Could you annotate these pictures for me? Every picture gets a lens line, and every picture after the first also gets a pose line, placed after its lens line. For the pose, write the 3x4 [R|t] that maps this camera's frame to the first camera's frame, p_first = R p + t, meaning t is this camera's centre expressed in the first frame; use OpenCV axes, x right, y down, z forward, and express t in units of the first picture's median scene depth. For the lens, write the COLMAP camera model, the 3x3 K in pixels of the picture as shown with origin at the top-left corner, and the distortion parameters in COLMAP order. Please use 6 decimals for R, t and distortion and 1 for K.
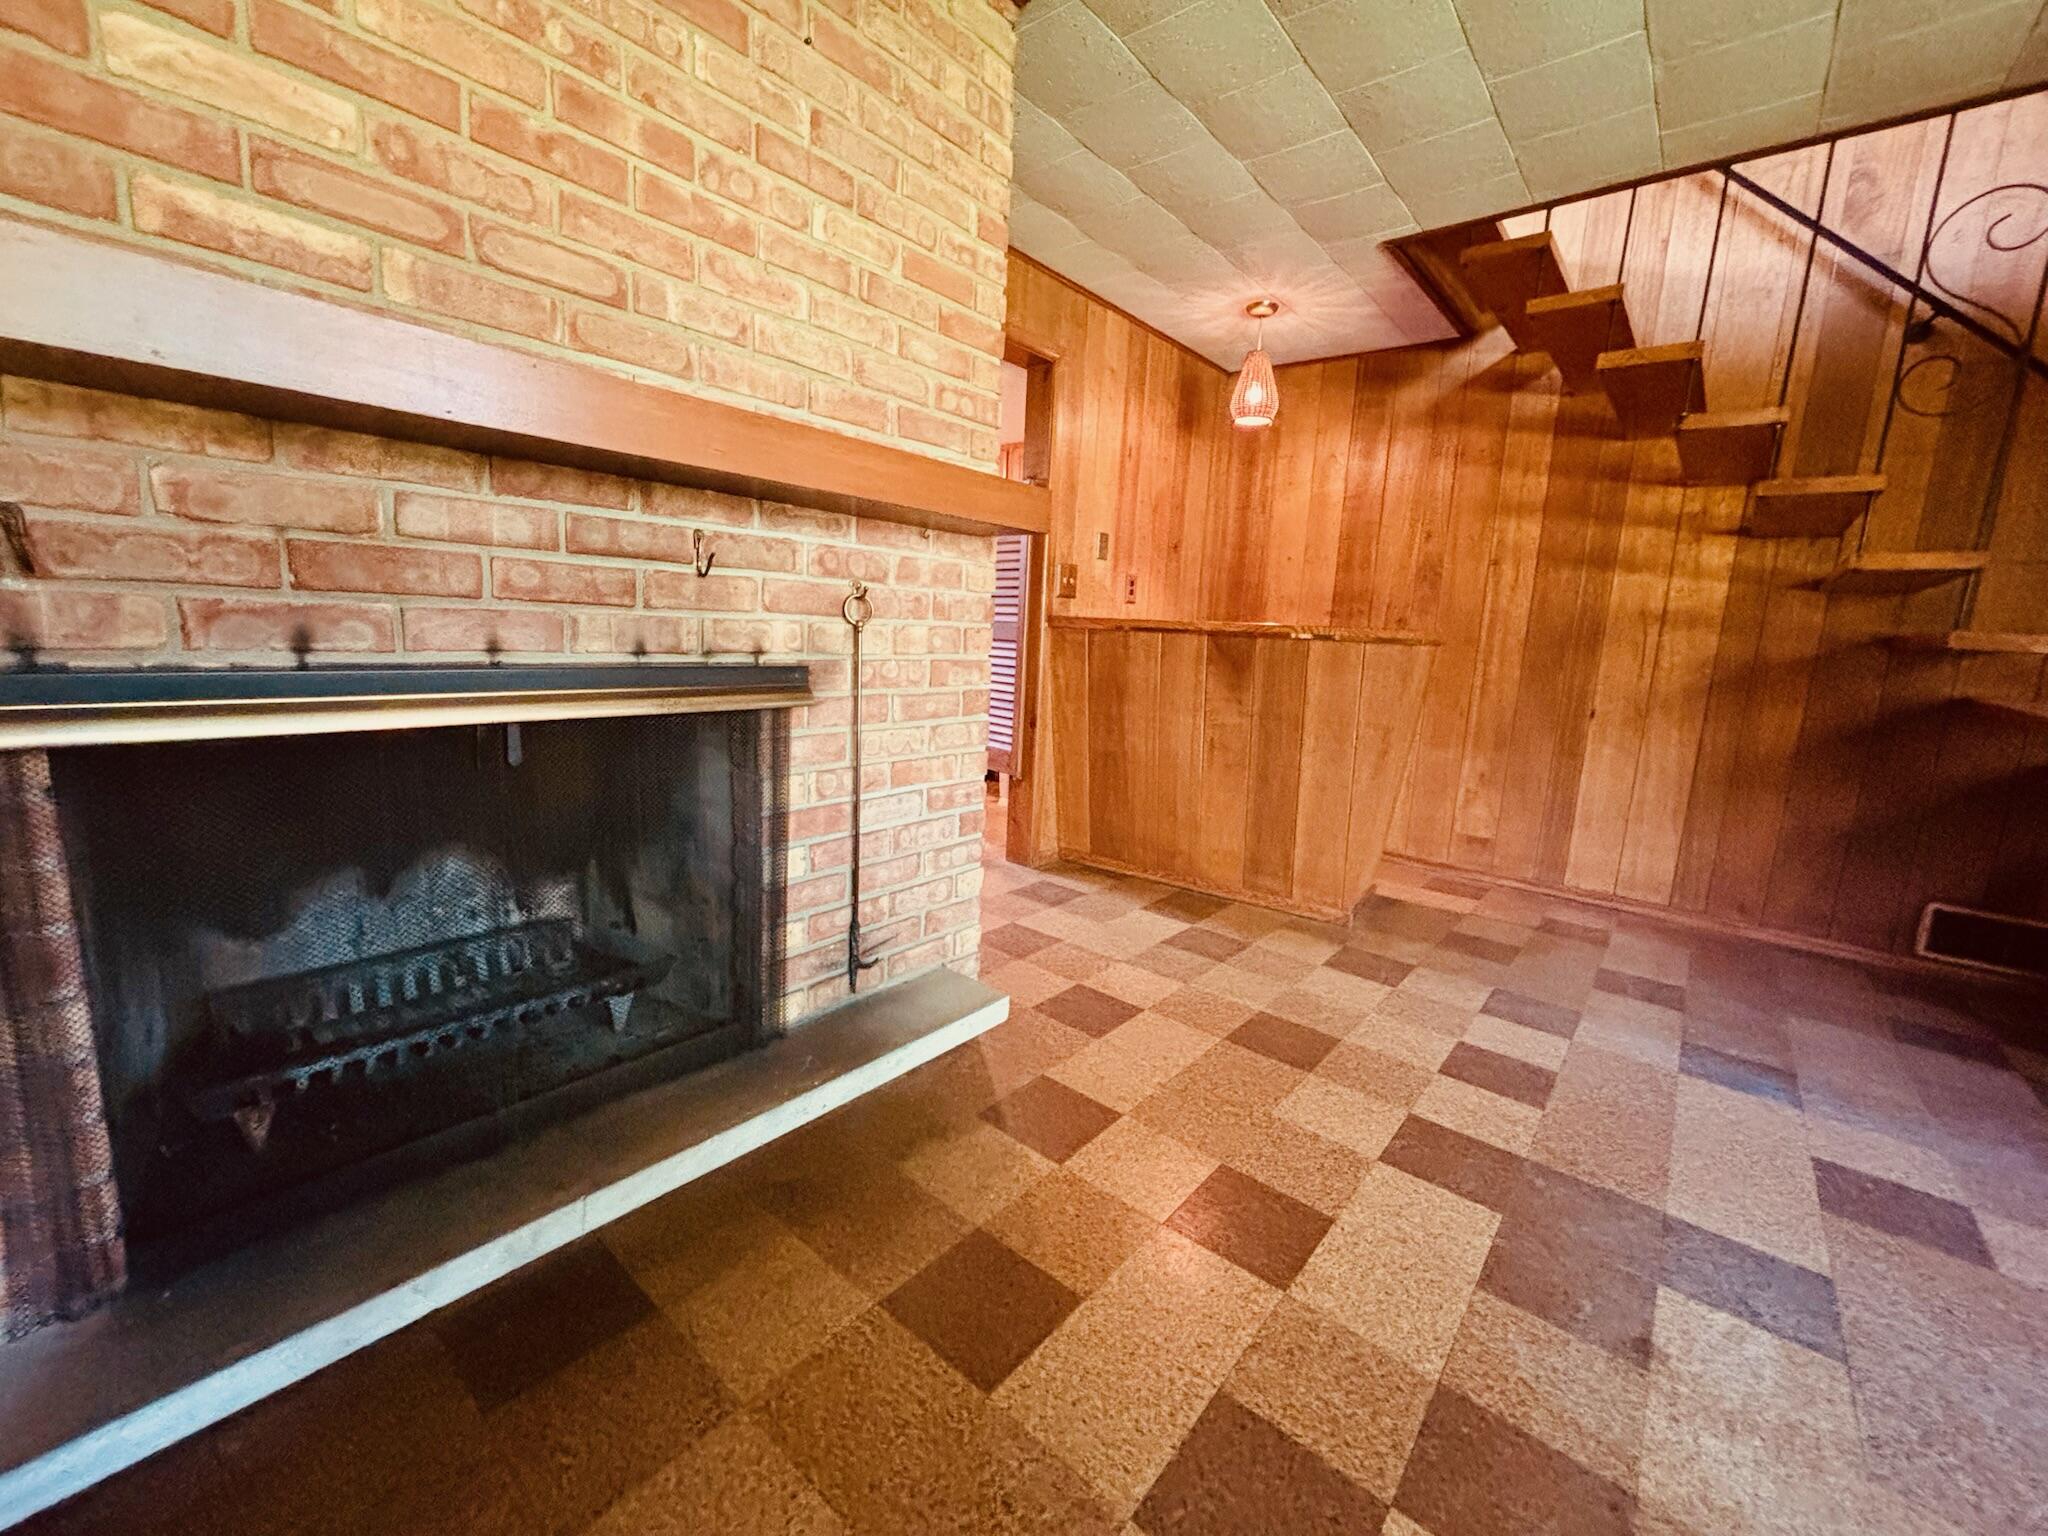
lens RADIAL K [[827.0, 0, 1026.6], [0, 827.0, 759.0], [0, 0, 1]] dist [0.005257, -0.001813]
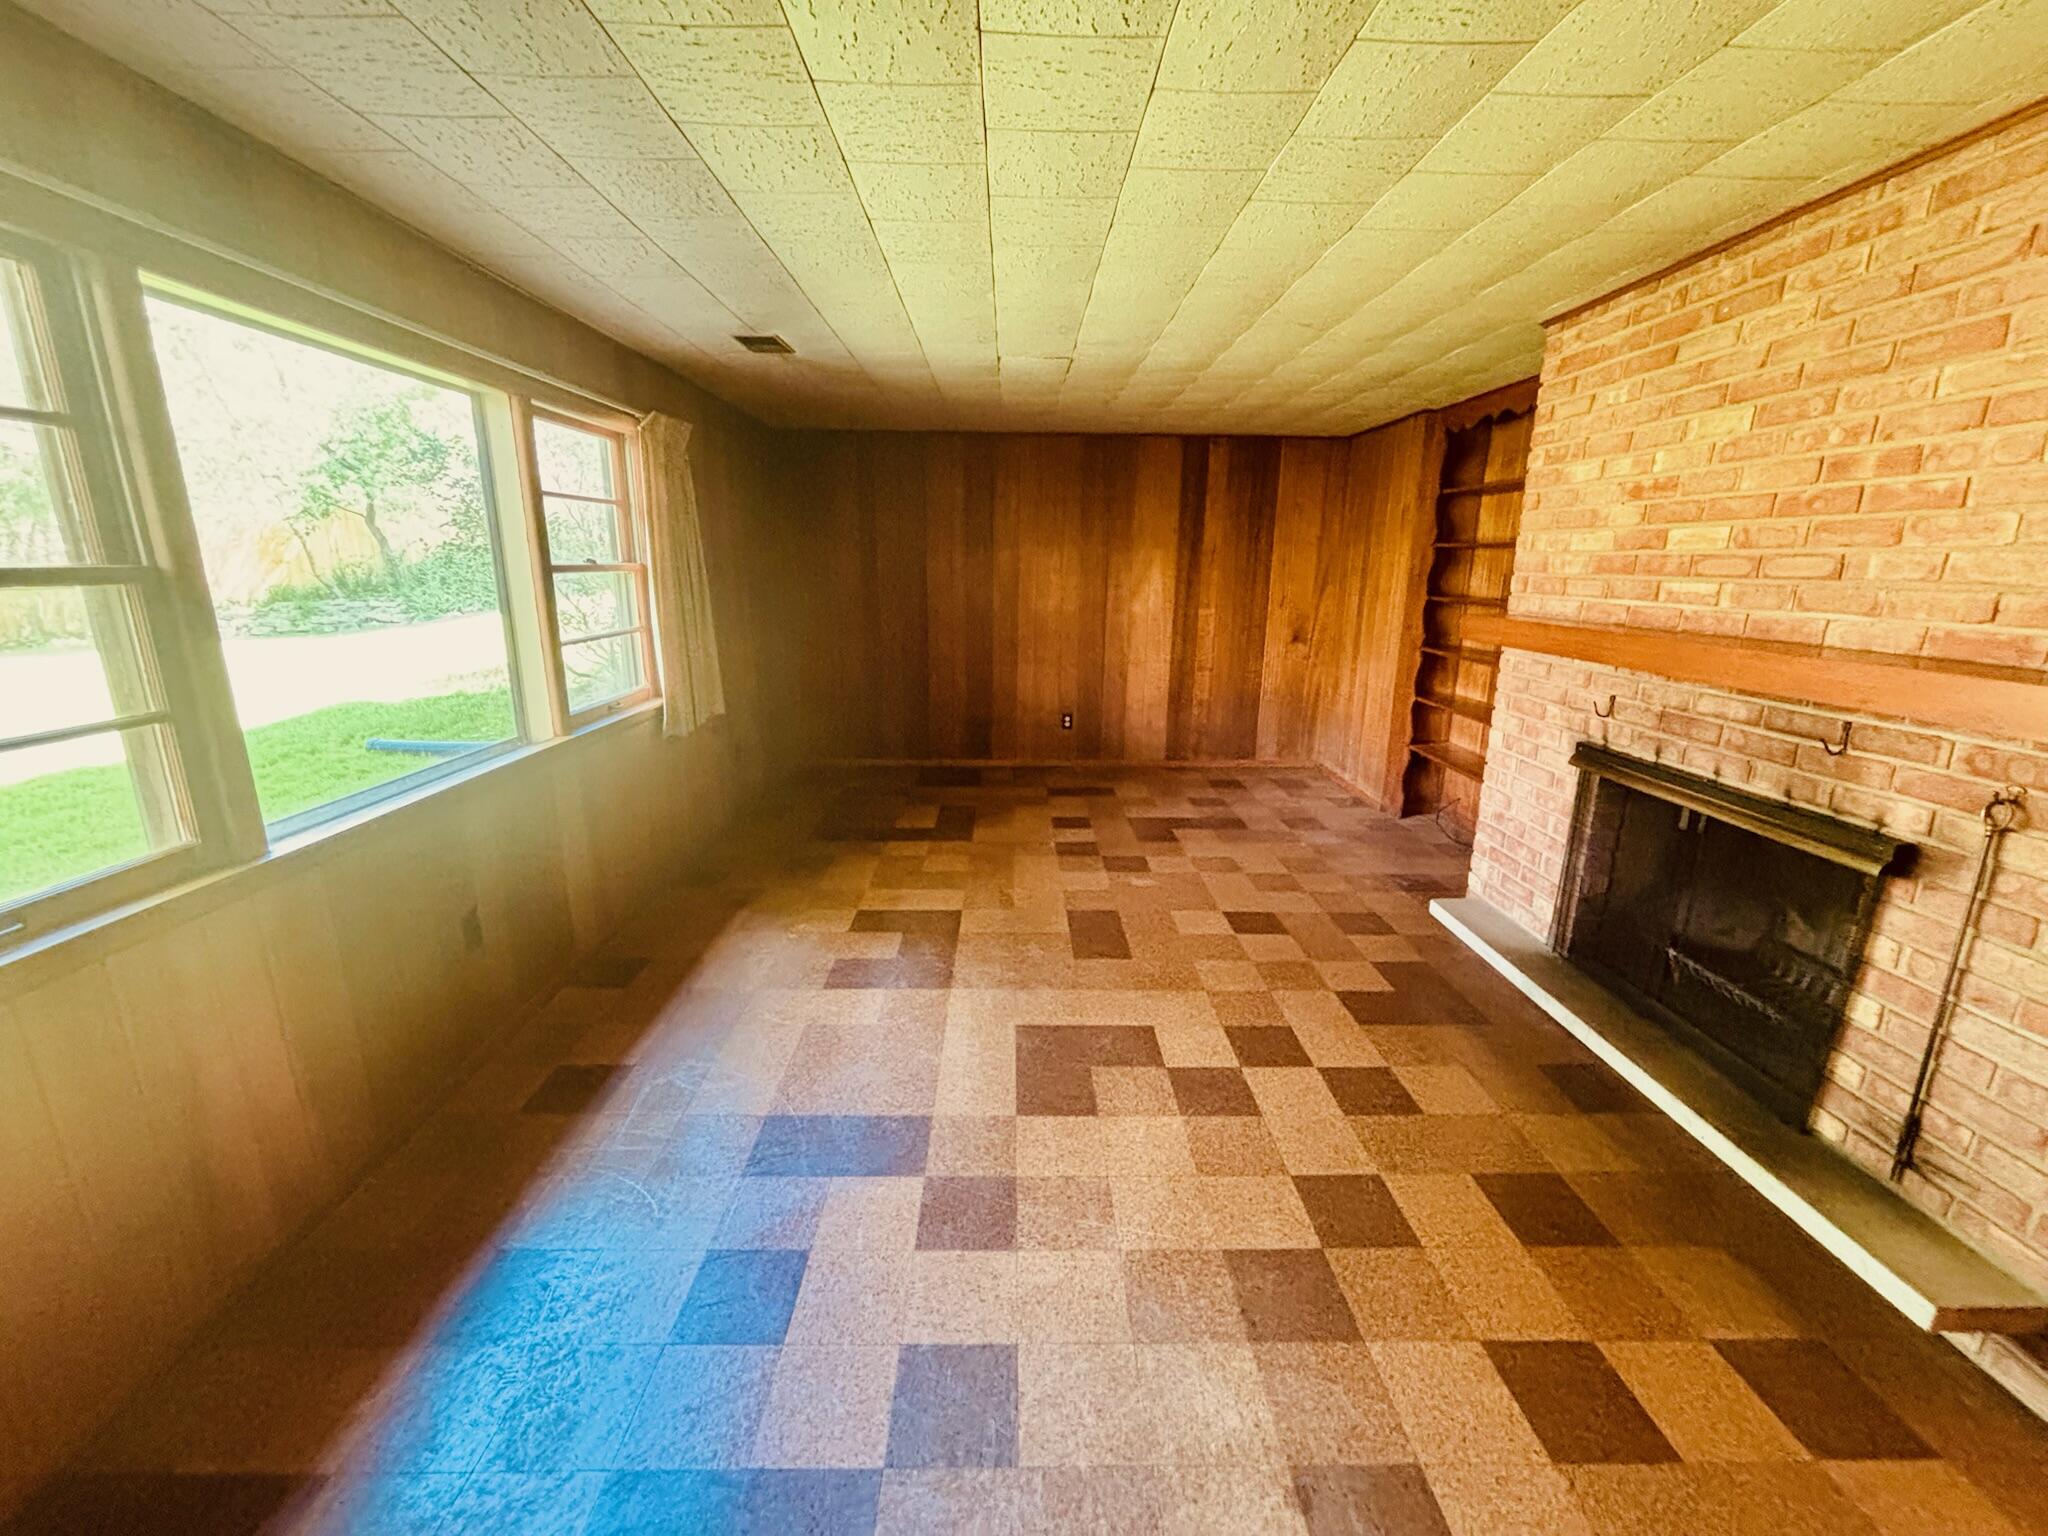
lens RADIAL K [[827.0, 0, 1022.9], [0, 827.0, 757.2], [0, 0, 1]] dist [0.005257, -0.001813]
pose [[-0.757048, 0.094958, -0.646421, 1.235930], [-0.155109, 0.934976, 0.319000, -0.364921], [0.634680, 0.341765, -0.693093, 0.903507]]
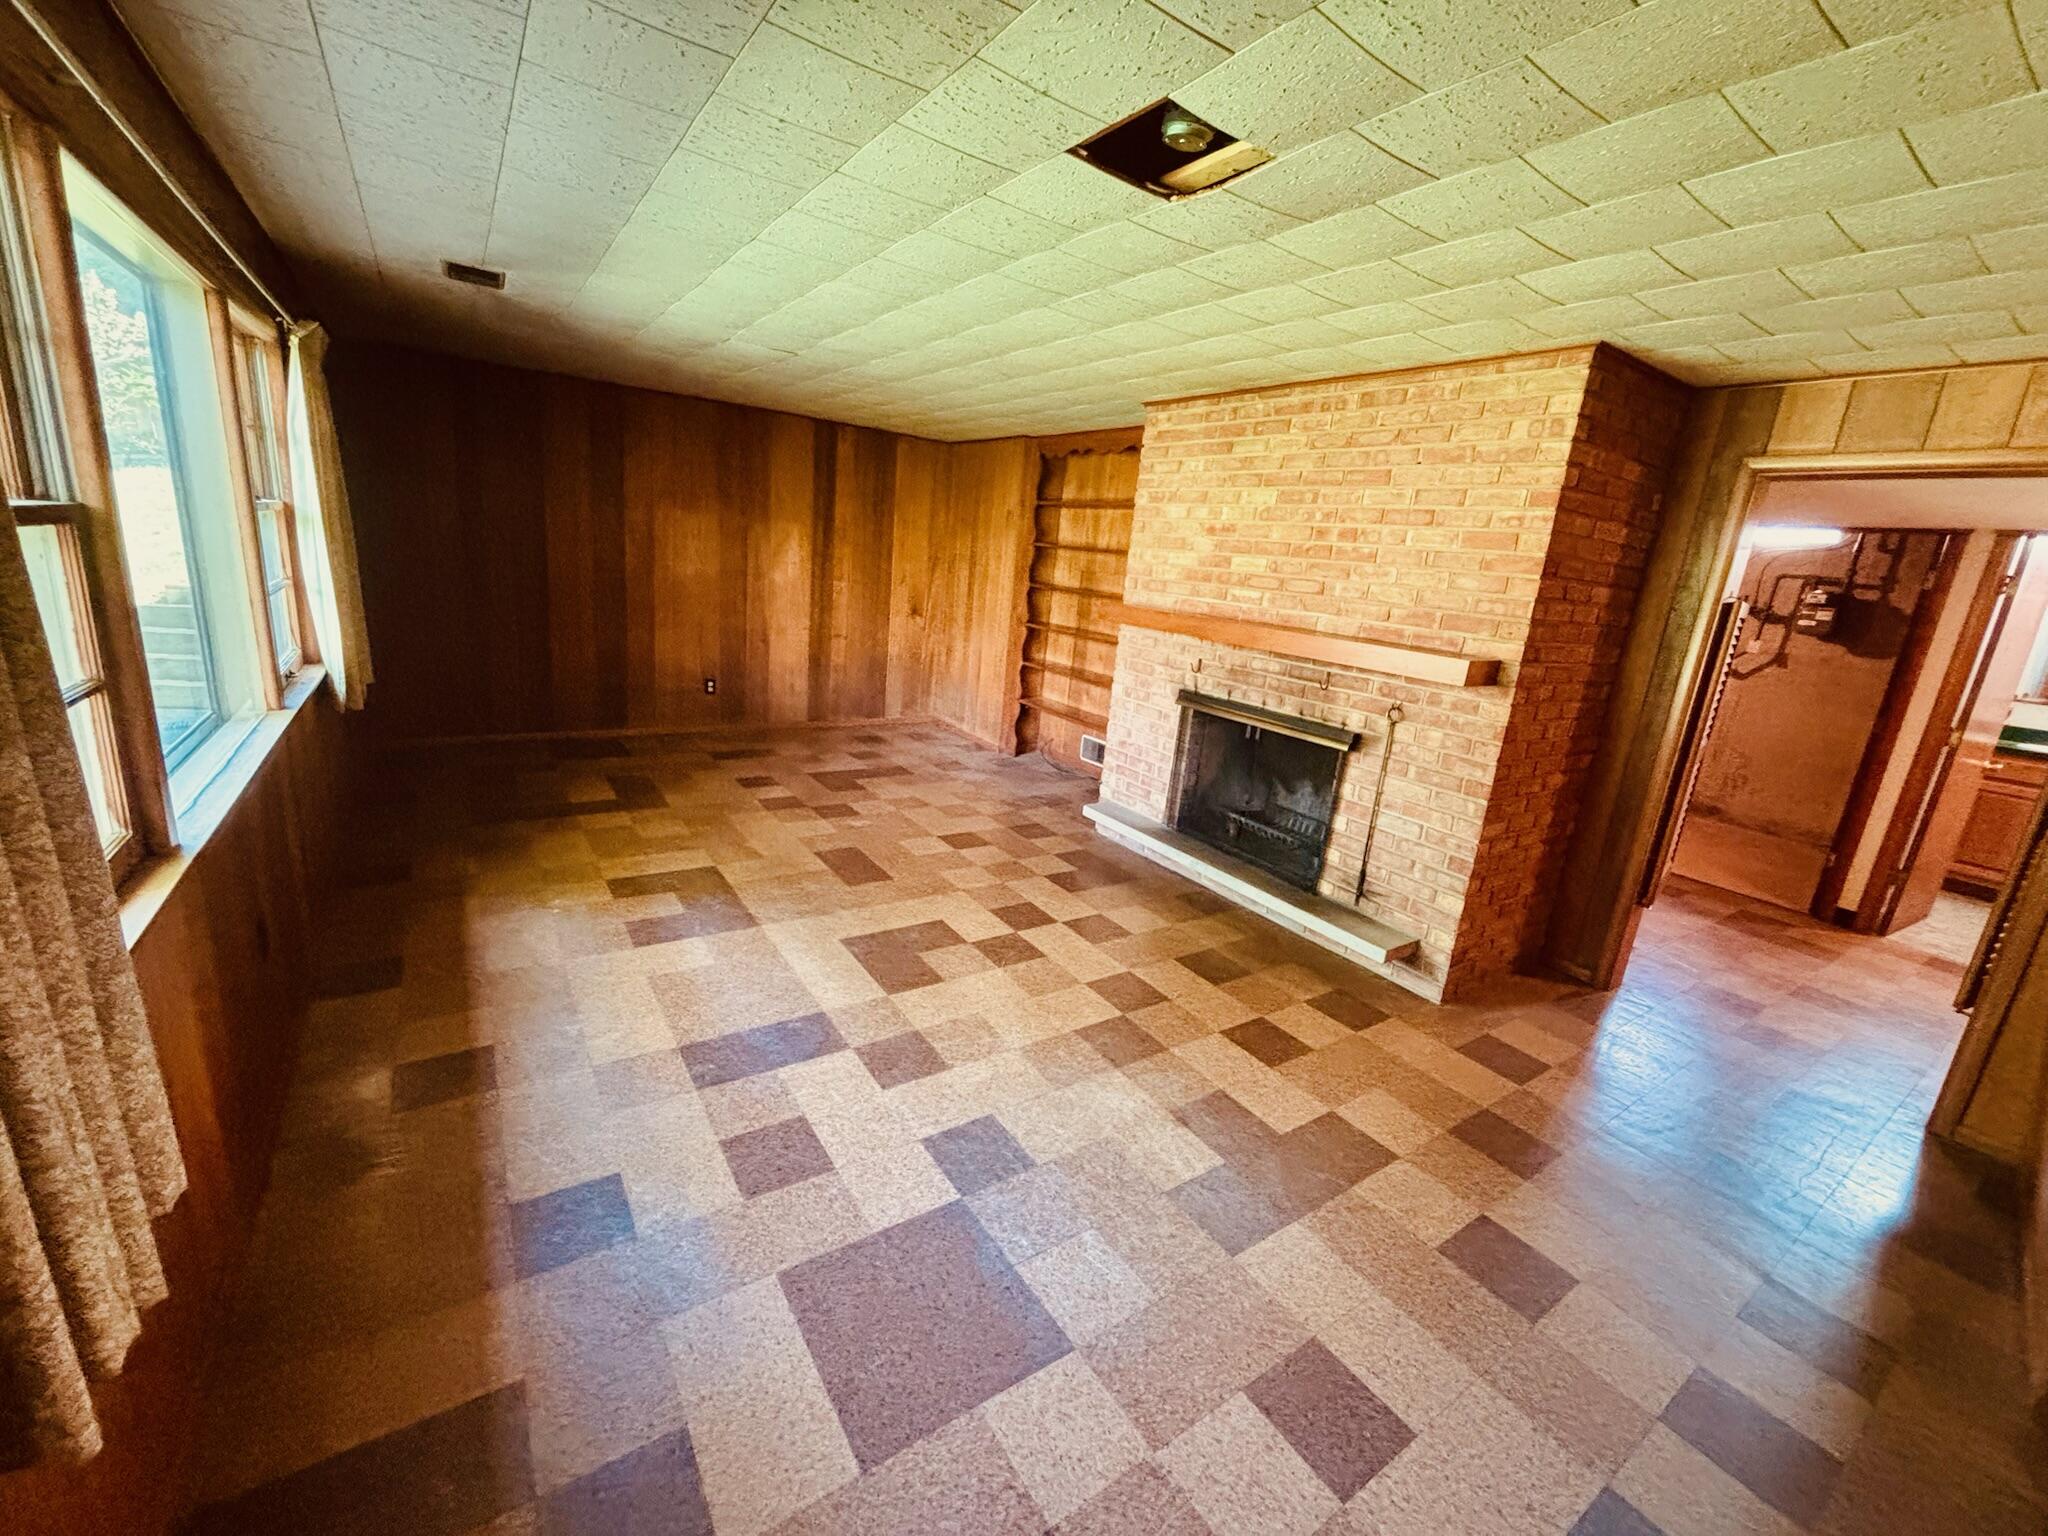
lens RADIAL K [[827.0, 0, 1020.5], [0, 827.0, 759.5], [0, 0, 1]] dist [0.005257, -0.001813]
pose [[-0.273852, 0.161048, -0.948192, 1.894833], [-0.261839, 0.936158, 0.234627, -0.304875], [0.925443, 0.312526, -0.214201, 0.615615]]
